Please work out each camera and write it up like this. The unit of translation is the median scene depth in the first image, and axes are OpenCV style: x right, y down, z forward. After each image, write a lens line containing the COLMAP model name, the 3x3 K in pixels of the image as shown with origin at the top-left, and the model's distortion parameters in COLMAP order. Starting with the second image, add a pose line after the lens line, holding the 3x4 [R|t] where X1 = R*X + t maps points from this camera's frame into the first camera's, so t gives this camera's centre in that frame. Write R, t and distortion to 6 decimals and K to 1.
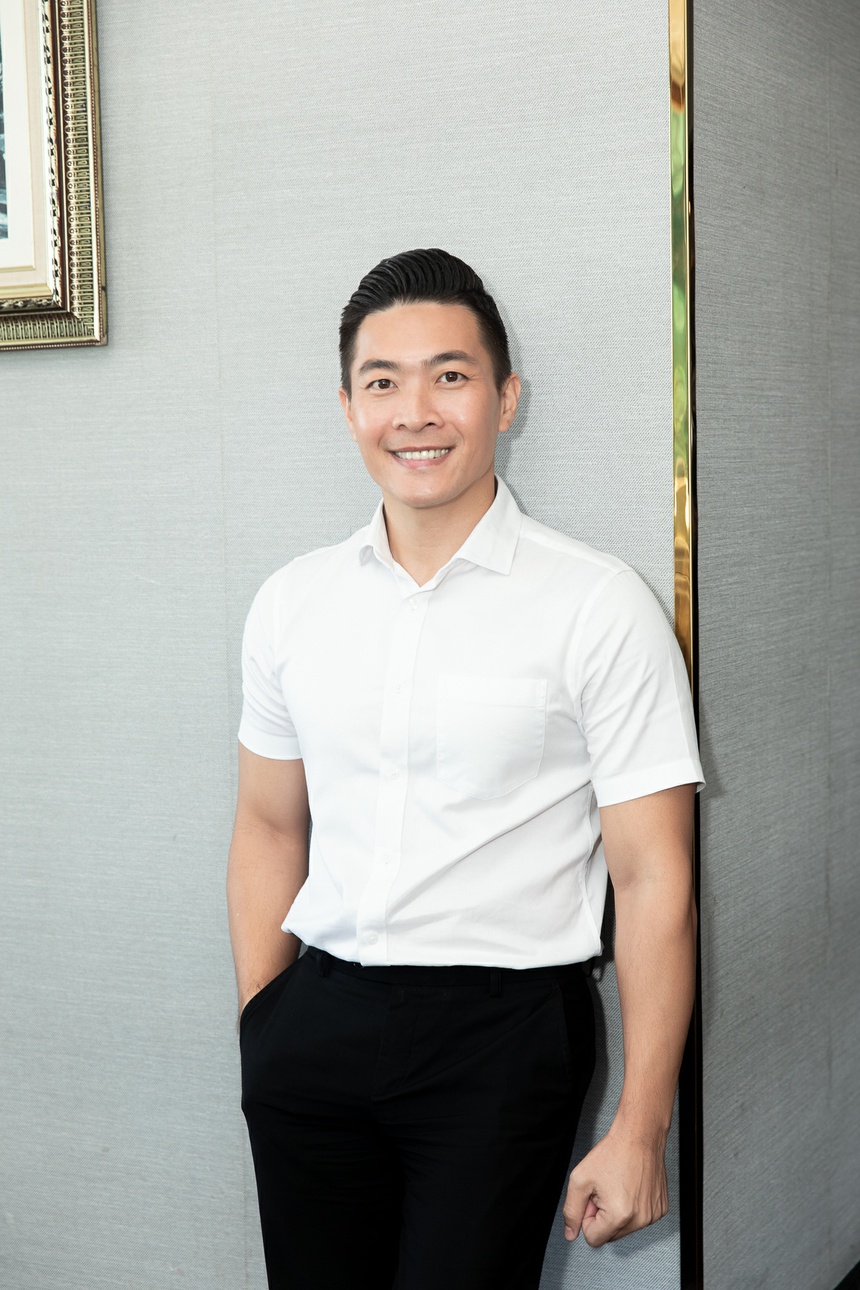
lens RADIAL K [[2224.3, 0, 430.0], [0, 2224.3, 645.0], [0, 0, 1]] dist [-0.011603, 0.132881]
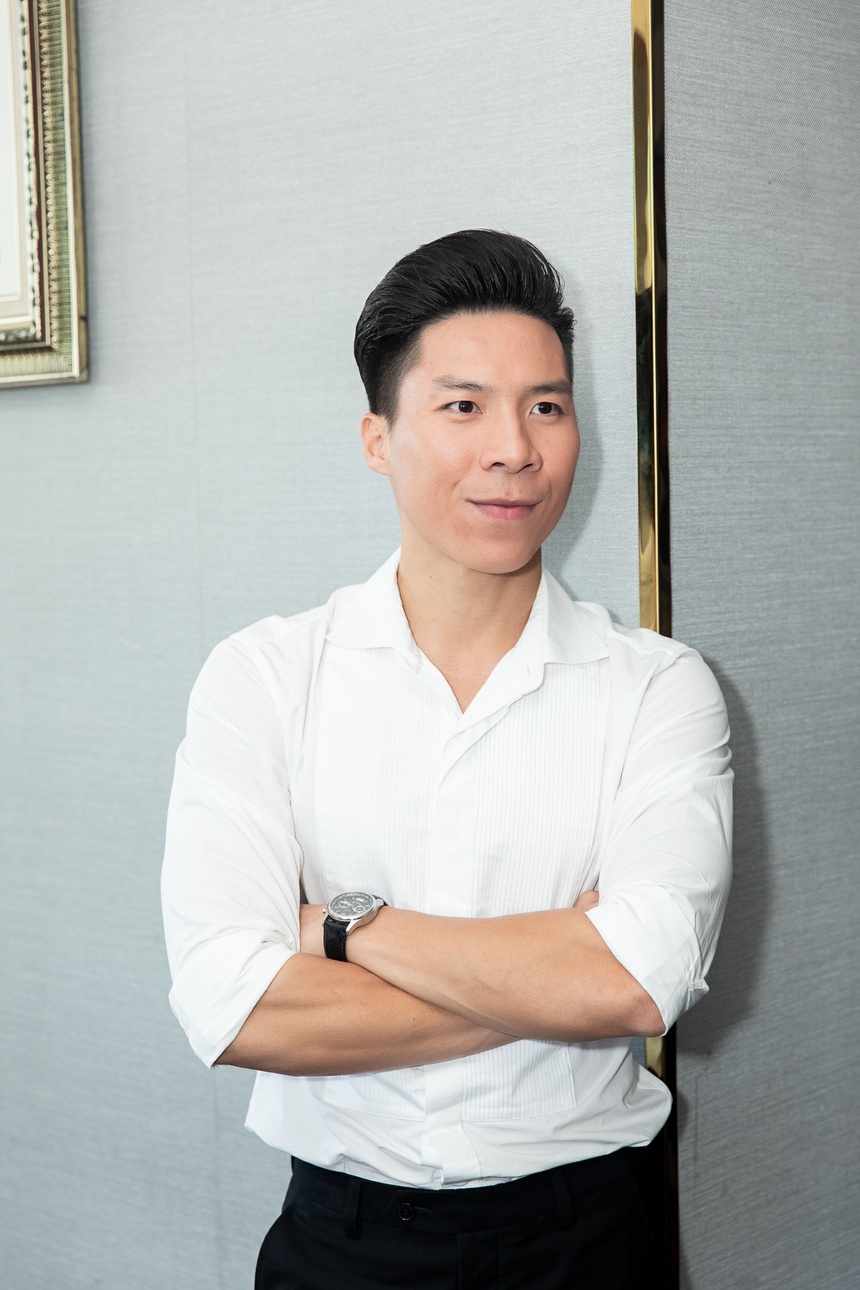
lens RADIAL K [[2346.2, 0, 430.0], [0, 2346.2, 645.0], [0, 0, 1]] dist [-0.022442, 0.178206]
pose [[0.966616, 0.017499, -0.255632, 0.231397], [-0.019366, 0.999801, -0.004789, -0.027825], [0.255497, 0.009580, 0.966762, 0.129499]]
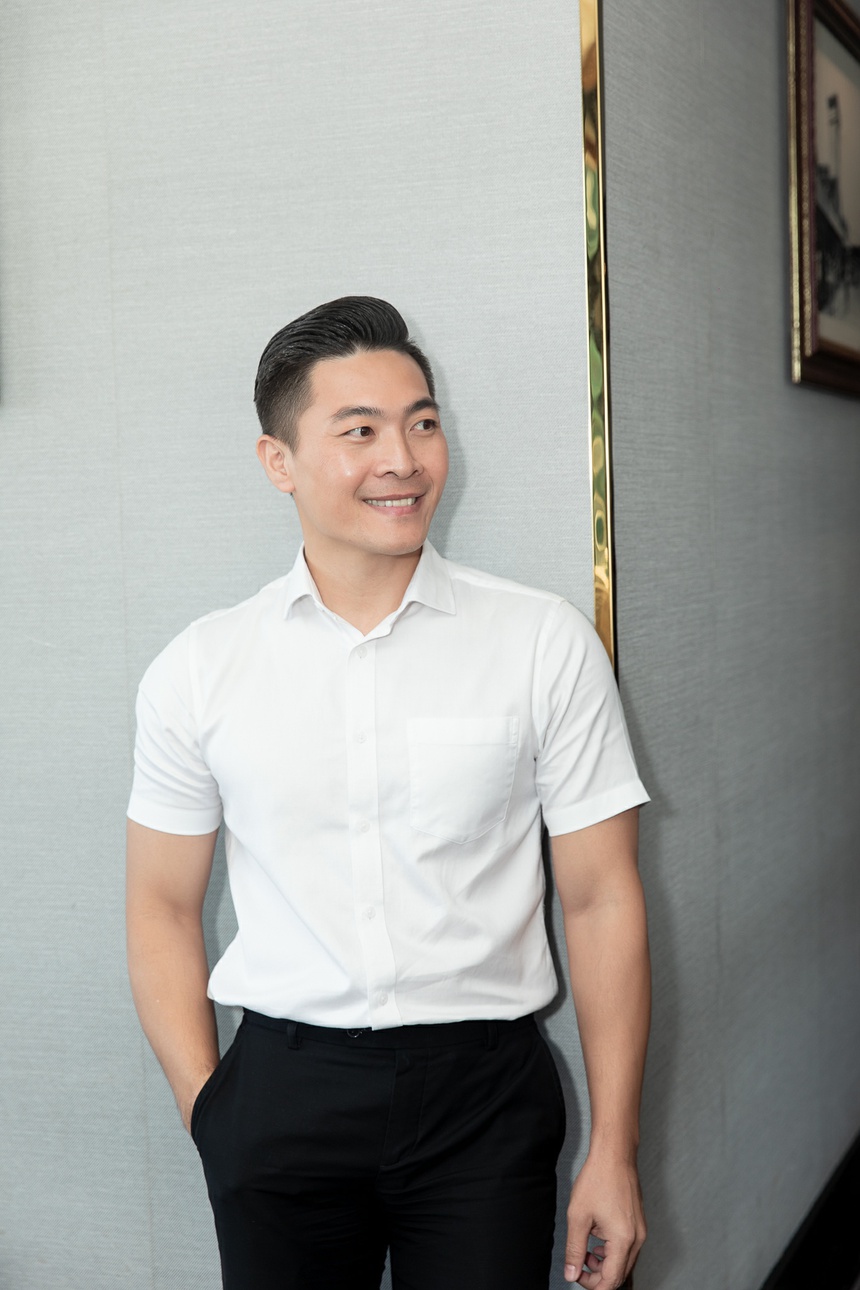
lens RADIAL K [[2224.3, 0, 430.0], [0, 2224.3, 645.0], [0, 0, 1]] dist [-0.011603, 0.132881]
pose [[0.991659, -0.016849, 0.127785, -0.084542], [0.020817, 0.999340, -0.029782, 0.004462], [-0.127199, 0.032194, 0.991355, 0.008576]]
